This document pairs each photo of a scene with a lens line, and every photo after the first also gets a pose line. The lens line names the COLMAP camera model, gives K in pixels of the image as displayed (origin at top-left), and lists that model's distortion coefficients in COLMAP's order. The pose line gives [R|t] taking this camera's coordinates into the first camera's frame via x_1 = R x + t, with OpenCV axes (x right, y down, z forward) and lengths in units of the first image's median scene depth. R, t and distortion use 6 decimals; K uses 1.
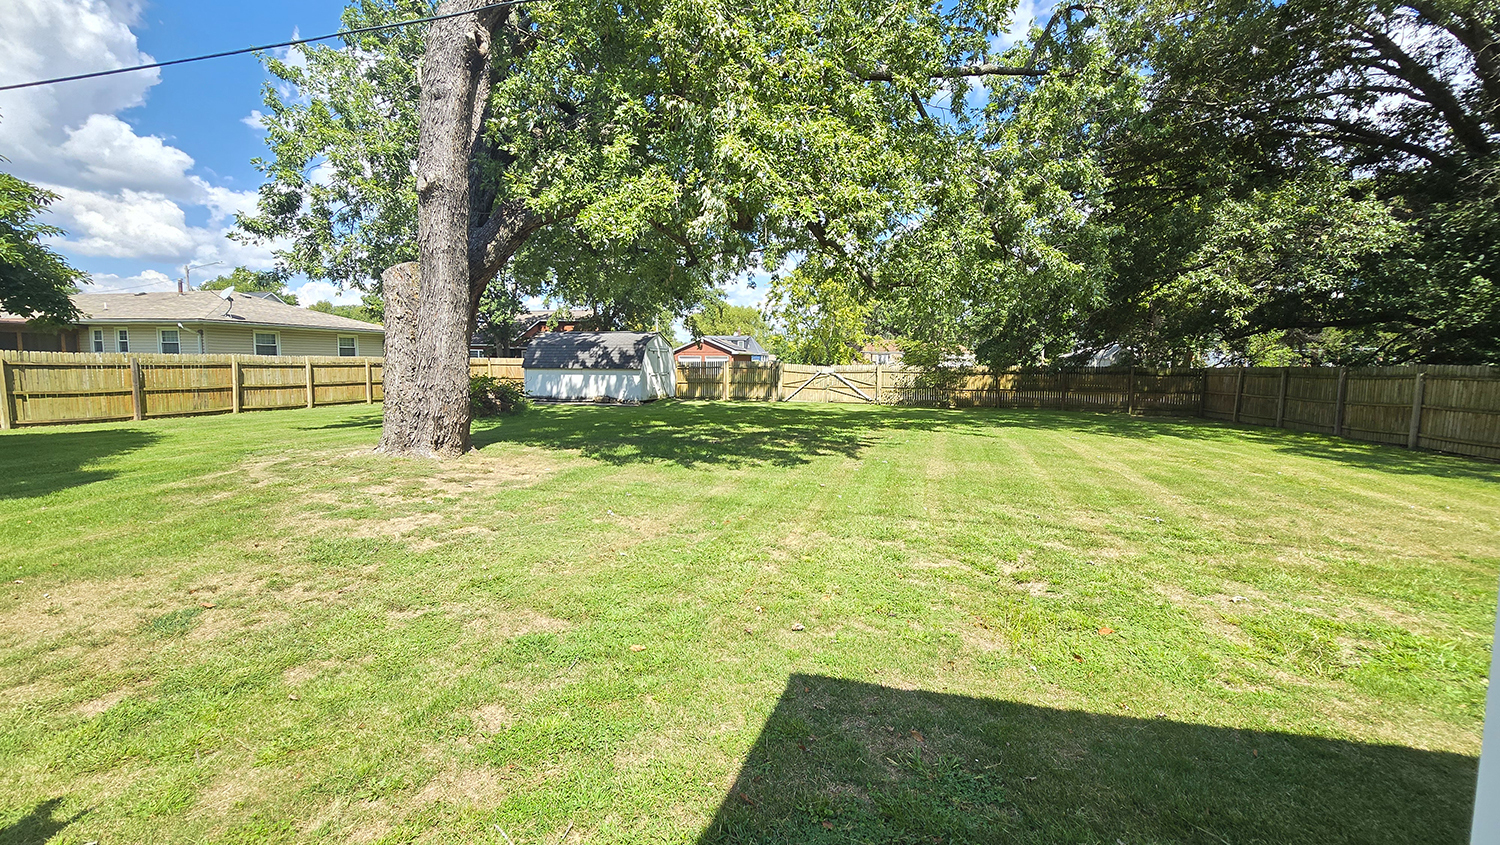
lens RADIAL K [[615.6, 0, 744.3], [0, 615.6, 428.8], [0, 0, 1]] dist [-0.004041, 0.000331]
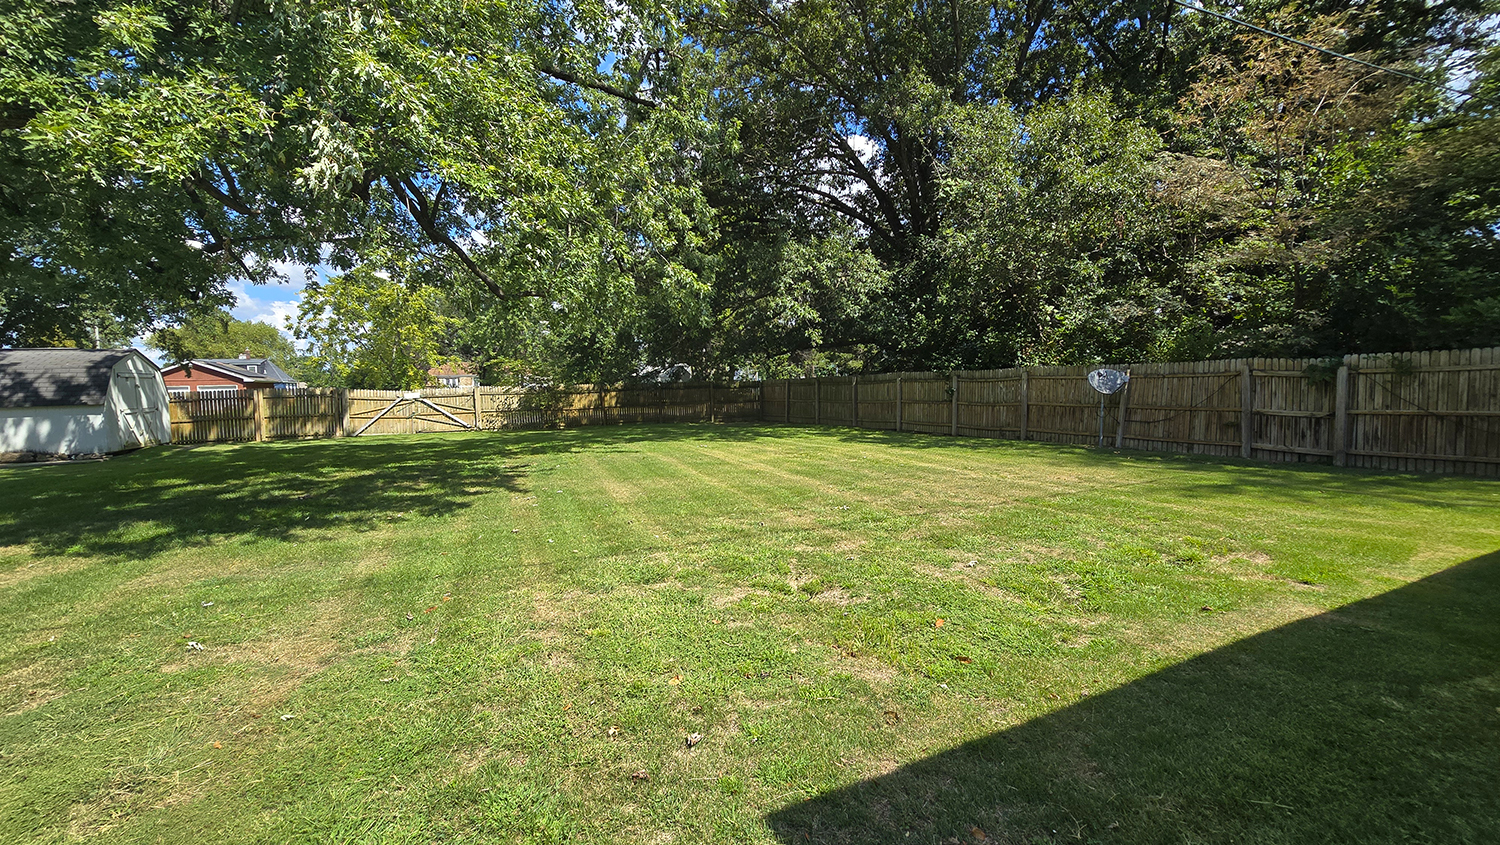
lens RADIAL K [[615.6, 0, 747.9], [0, 615.6, 426.1], [0, 0, 1]] dist [-0.004041, 0.000331]
pose [[0.777894, -0.072867, 0.624157, -0.075393], [0.098108, 0.995157, -0.006094, -0.005183], [-0.620690, 0.065976, 0.781275, 0.108839]]
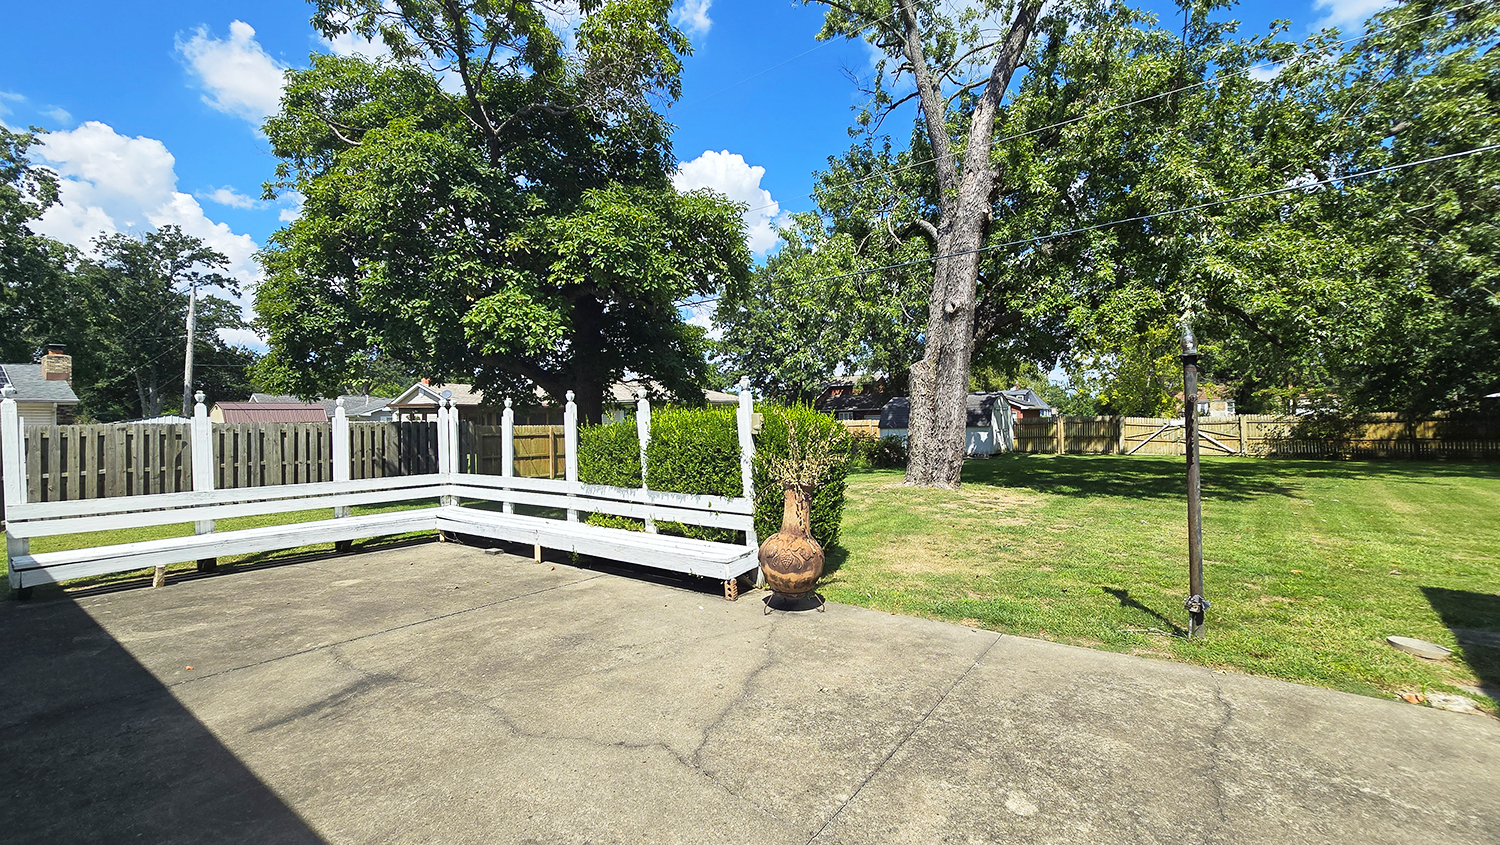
lens RADIAL K [[615.6, 0, 747.0], [0, 615.6, 418.1], [0, 0, 1]] dist [-0.004041, 0.000331]
pose [[0.921538, -0.032016, -0.386967, -0.237134], [-0.011916, 0.993793, -0.110602, 0.028805], [0.388106, 0.106535, 0.915437, -0.331942]]
